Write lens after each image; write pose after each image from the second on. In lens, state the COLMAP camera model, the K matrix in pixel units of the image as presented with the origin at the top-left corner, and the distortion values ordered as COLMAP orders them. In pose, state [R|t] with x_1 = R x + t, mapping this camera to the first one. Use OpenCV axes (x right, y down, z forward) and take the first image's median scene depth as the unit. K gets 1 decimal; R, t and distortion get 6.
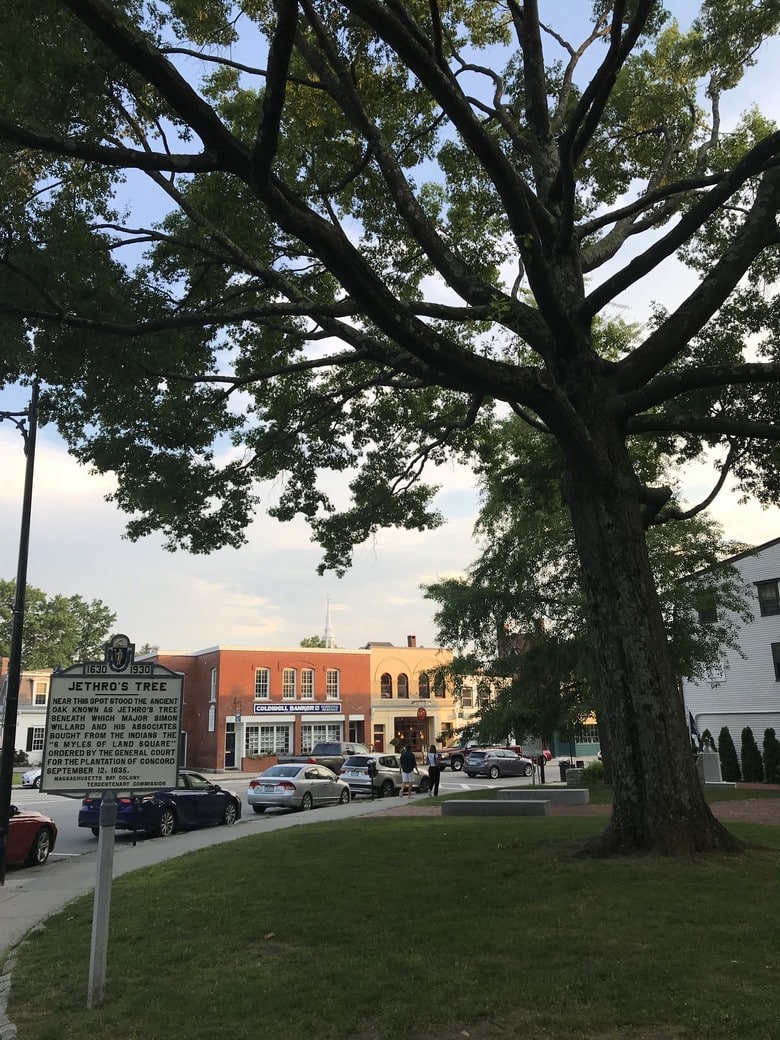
lens RADIAL K [[842.7, 0, 385.2], [0, 842.7, 517.4], [0, 0, 1]] dist [0.005191, -0.020532]
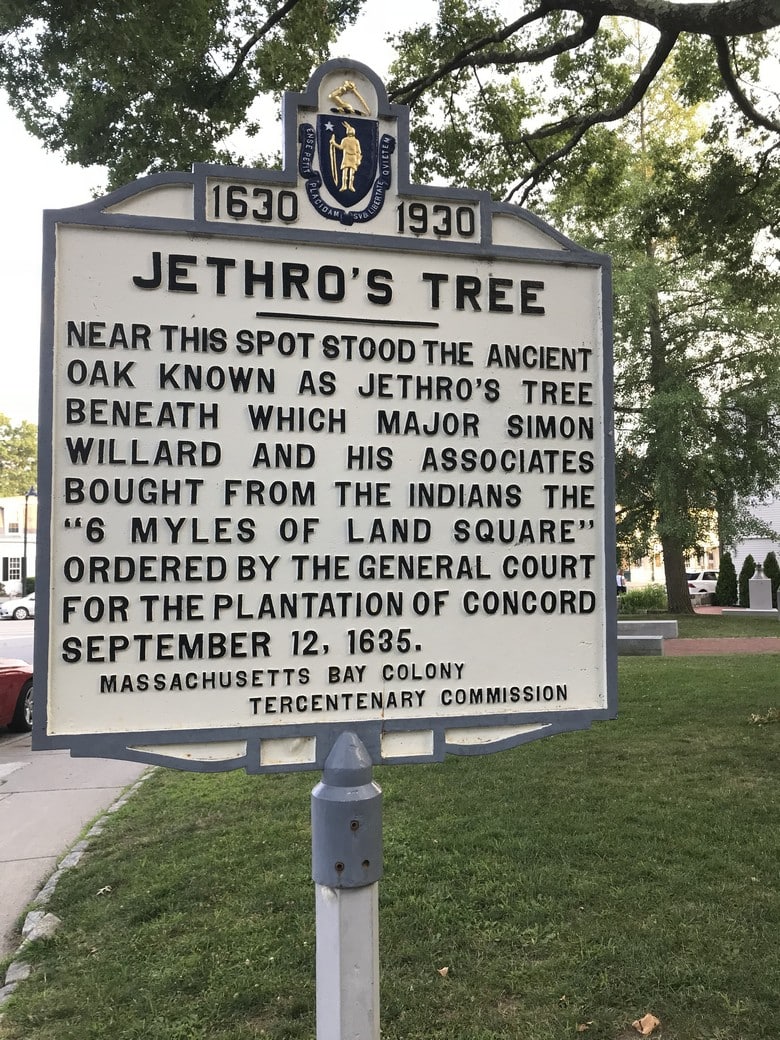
lens RADIAL K [[842.7, 0, 395.0], [0, 842.7, 518.9], [0, 0, 1]] dist [0.005191, -0.020532]
pose [[0.999021, 0.001375, 0.044219, -0.318408], [-0.010052, 0.980429, 0.196616, 0.219624], [-0.043083, -0.196868, 0.979483, 0.773950]]
